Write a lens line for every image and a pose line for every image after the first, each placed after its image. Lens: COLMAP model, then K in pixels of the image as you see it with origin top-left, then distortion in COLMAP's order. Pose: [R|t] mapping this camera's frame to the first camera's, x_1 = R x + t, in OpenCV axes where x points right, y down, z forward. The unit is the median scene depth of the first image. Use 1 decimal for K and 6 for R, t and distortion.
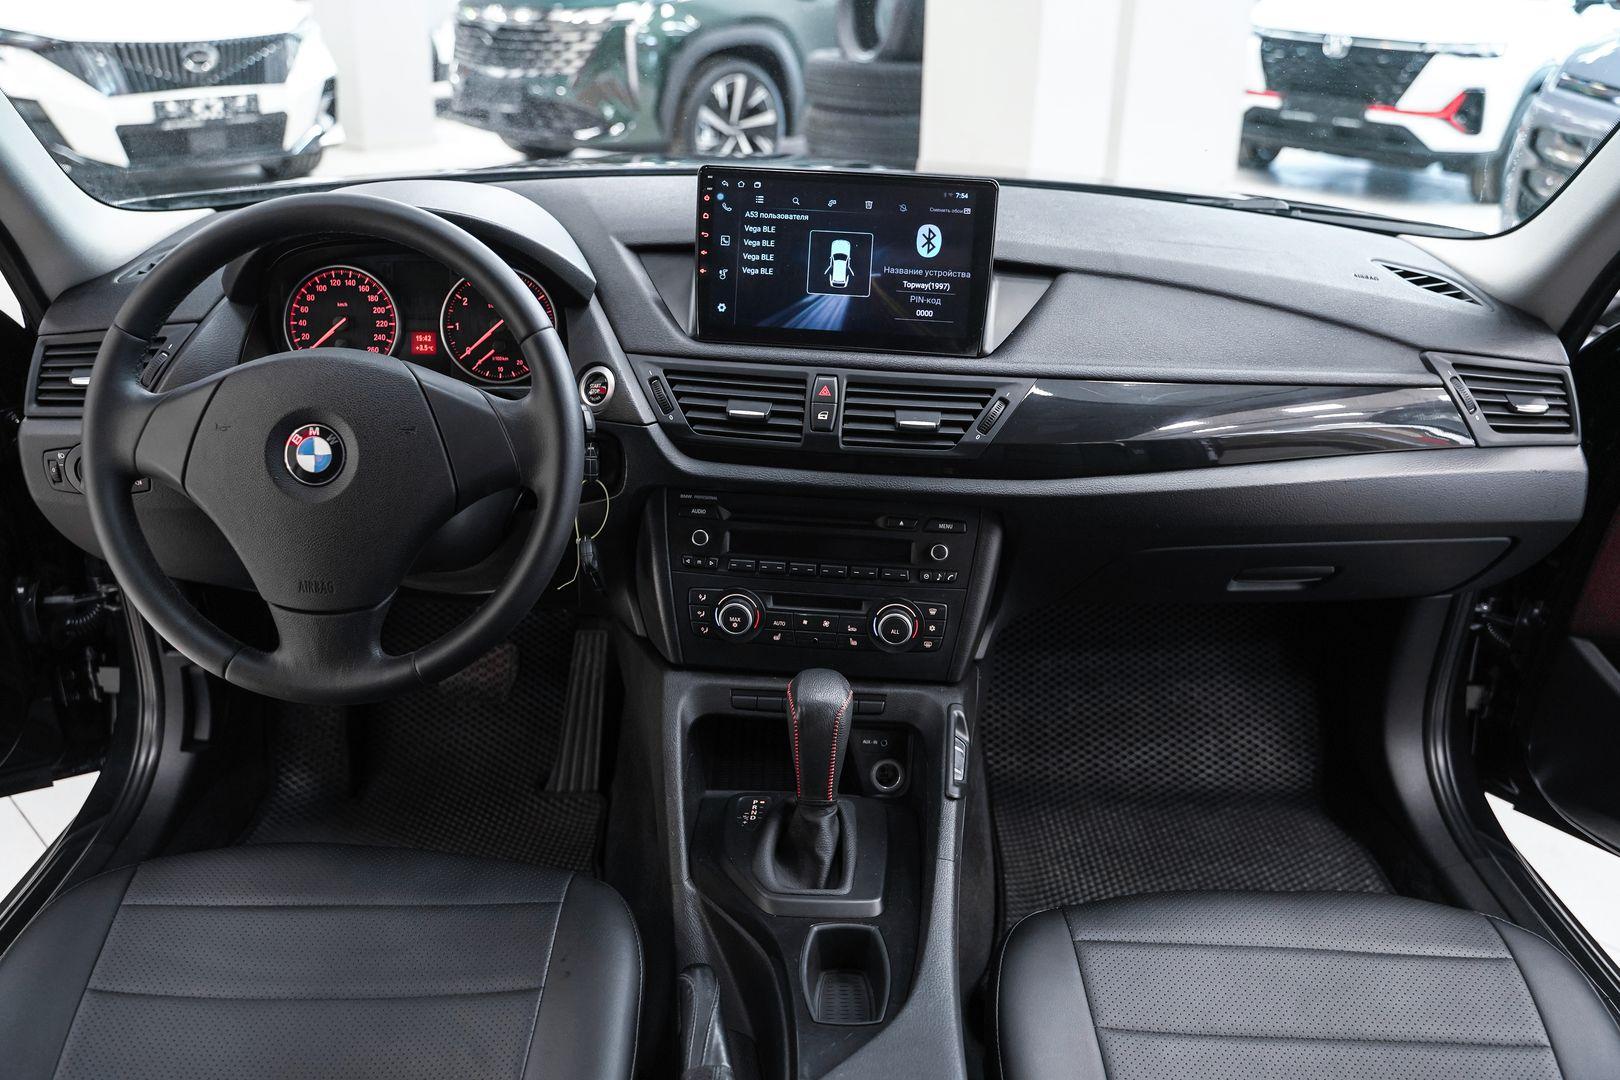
lens RADIAL K [[1323.6, 0, 812.8], [0, 1323.6, 532.2], [0, 0, 1]] dist [-0.114984, 0.091244]
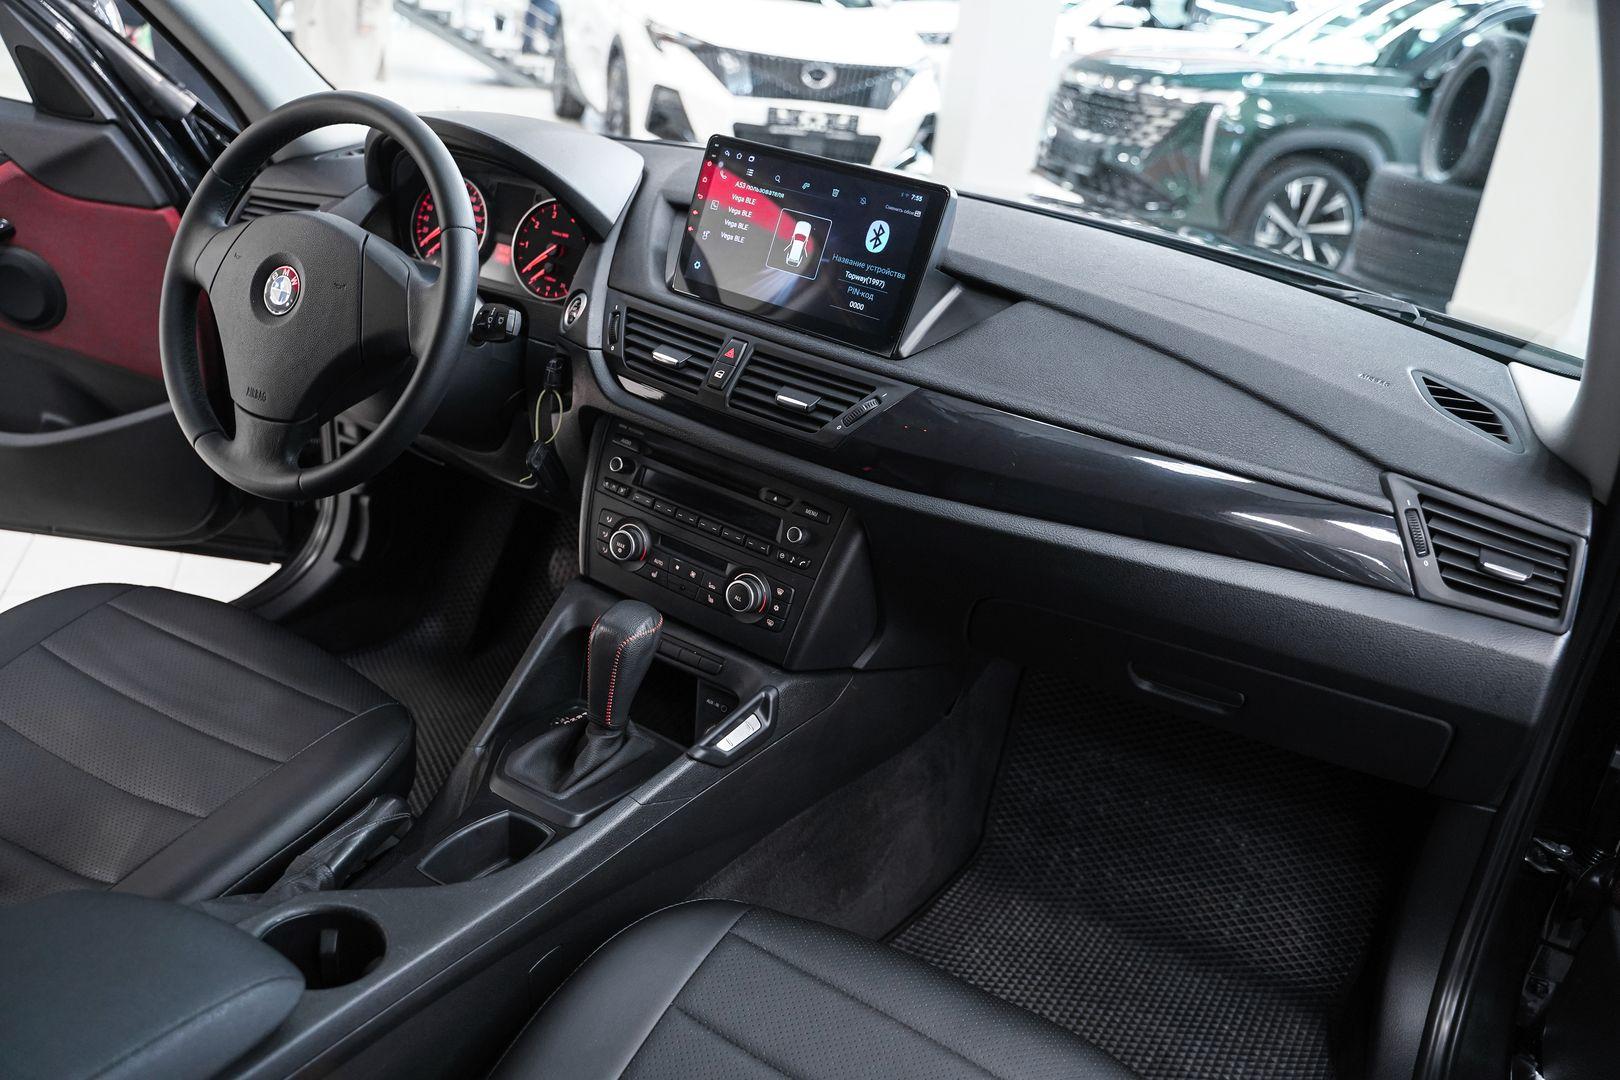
lens RADIAL K [[1323.6, 0, 805.4], [0, 1323.6, 538.4], [0, 0, 1]] dist [-0.114984, 0.091244]
pose [[0.864207, 0.272817, -0.422750, 0.516848], [-0.294786, 0.955461, 0.013978, 0.001430], [0.407734, 0.112541, 0.906139, 0.088552]]
